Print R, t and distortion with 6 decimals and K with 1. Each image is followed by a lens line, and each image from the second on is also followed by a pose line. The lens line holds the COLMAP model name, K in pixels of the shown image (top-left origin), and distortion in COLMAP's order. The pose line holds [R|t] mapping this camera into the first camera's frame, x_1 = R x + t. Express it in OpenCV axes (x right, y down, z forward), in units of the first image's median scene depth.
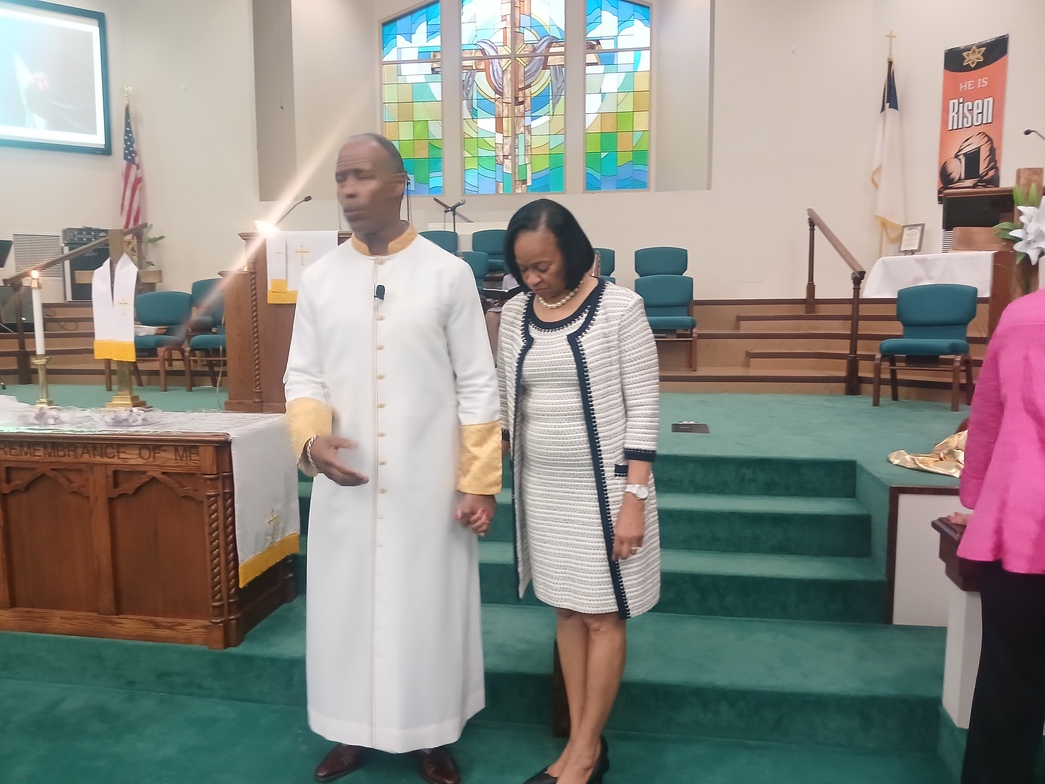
lens RADIAL K [[806.7, 0, 526.8], [0, 806.7, 398.8], [0, 0, 1]] dist [-0.008669, -0.059478]
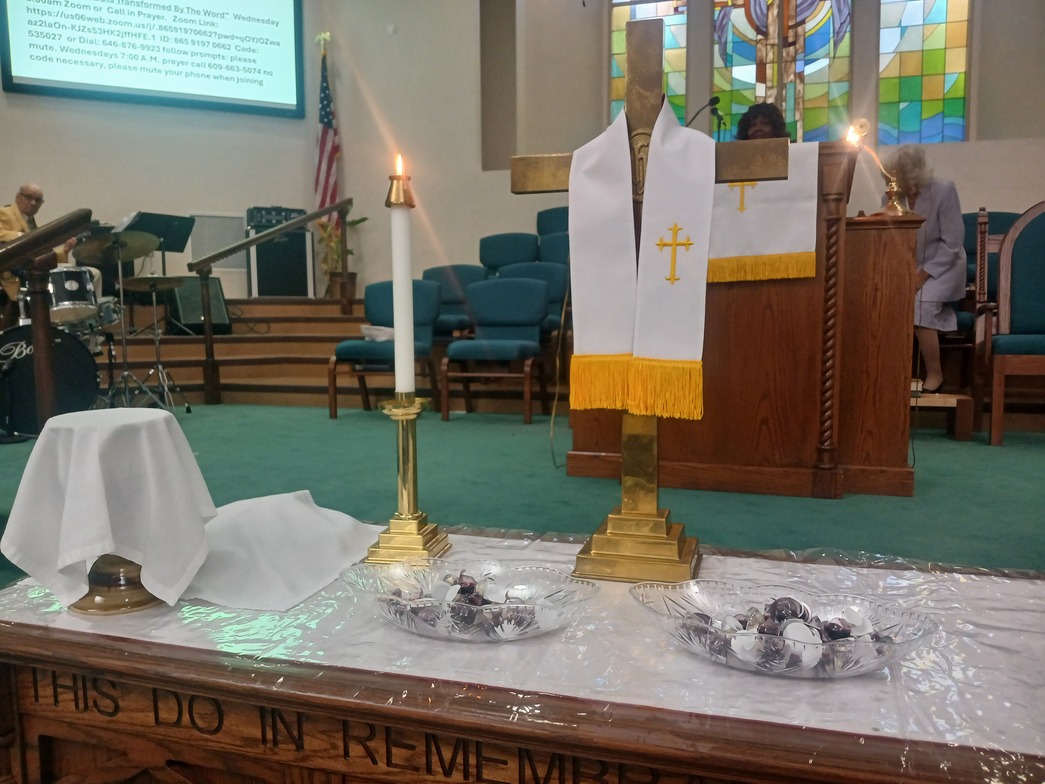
lens RADIAL K [[806.7, 0, 526.6], [0, 806.7, 391.5], [0, 0, 1]] dist [-0.008669, -0.059478]
pose [[0.989175, 0.005949, -0.146621, -0.173488], [-0.007757, 0.999901, -0.011762, -0.018217], [0.146537, 0.012772, 0.989123, 0.224149]]
